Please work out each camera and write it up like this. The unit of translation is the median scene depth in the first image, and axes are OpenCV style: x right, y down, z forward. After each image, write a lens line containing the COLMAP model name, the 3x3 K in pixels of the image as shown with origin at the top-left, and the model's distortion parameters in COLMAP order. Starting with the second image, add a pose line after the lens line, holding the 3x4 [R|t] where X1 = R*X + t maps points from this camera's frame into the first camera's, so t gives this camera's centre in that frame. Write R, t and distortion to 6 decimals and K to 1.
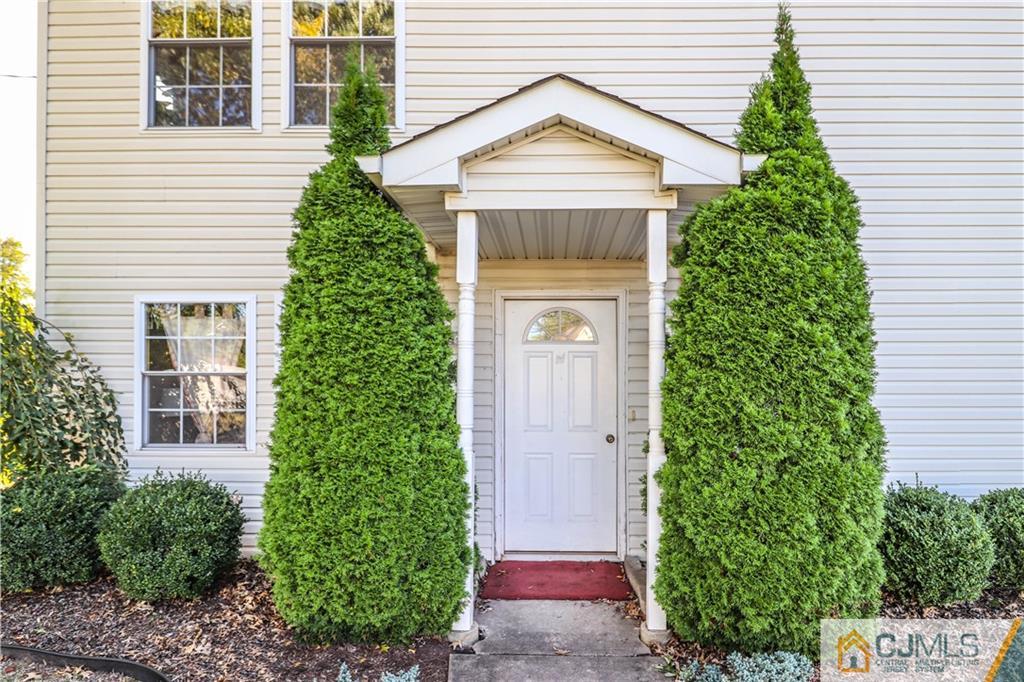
lens RADIAL K [[559.2, 0, 545.2], [0, 559.2, 377.8], [0, 0, 1]] dist [-0.005071, -0.000732]
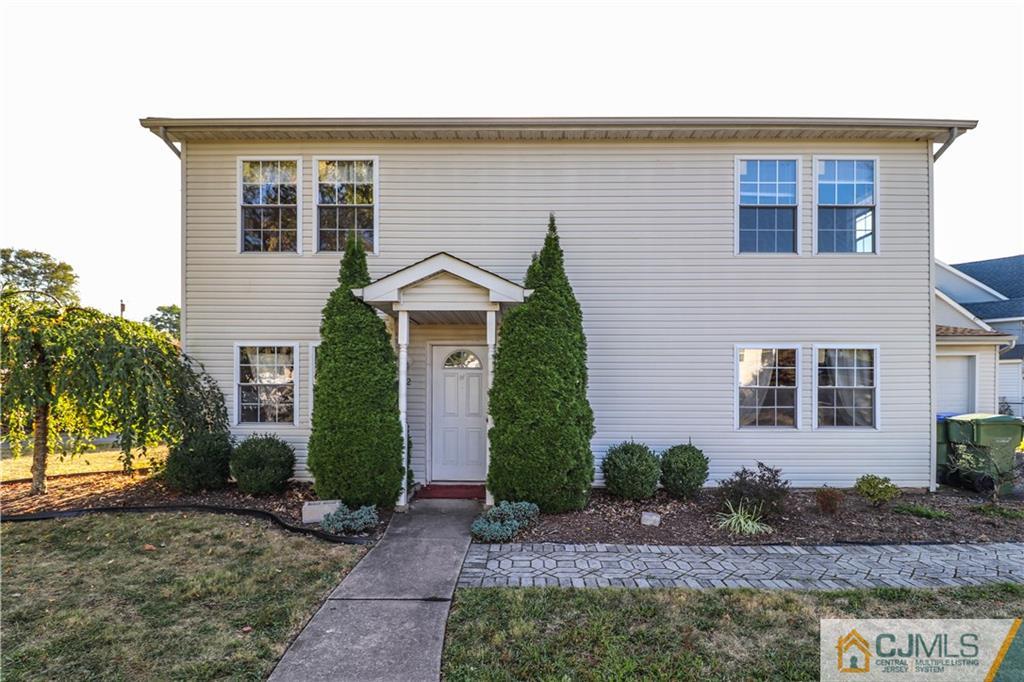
lens RADIAL K [[486.7, 0, 518.7], [0, 486.7, 386.9], [0, 0, 1]] dist [-0.011482, -0.001084]
pose [[0.999988, 0.003983, -0.002992, 0.307393], [-0.003962, 0.999967, 0.007080, -0.019556], [0.003020, -0.007068, 0.999970, -0.860746]]
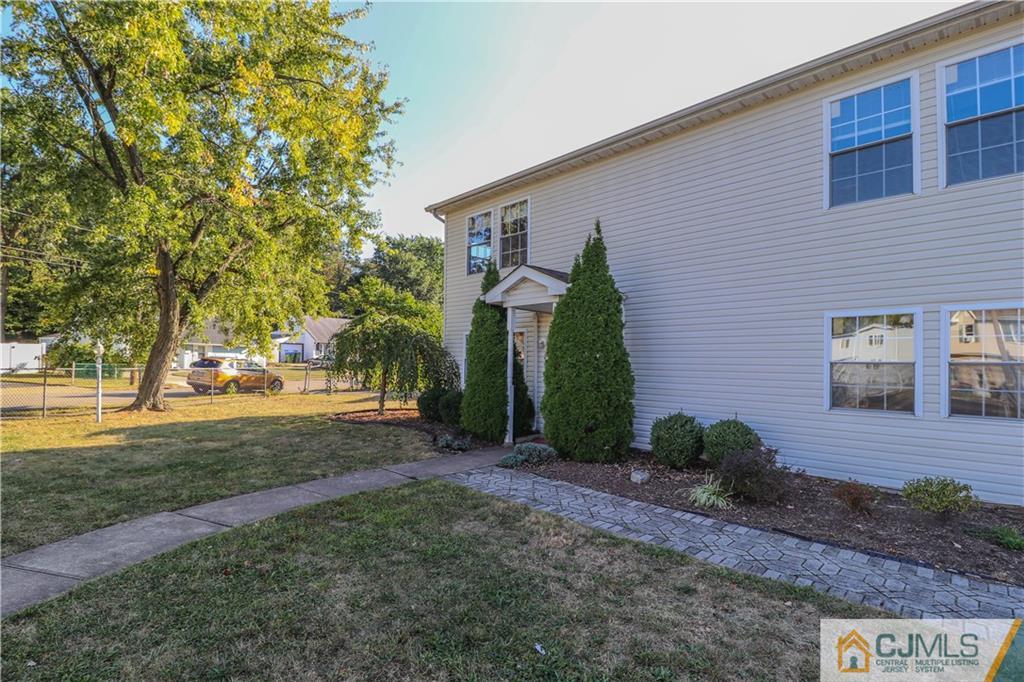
lens RADIAL K [[473.8, 0, 512.0], [0, 473.8, 341.0], [0, 0, 1]] dist [0.000162, -0.010561]
pose [[0.710965, -0.020797, -0.702920, 1.704290], [-0.005370, 0.999373, -0.034999, -0.015360], [0.703207, 0.028658, 0.710408, -0.853987]]
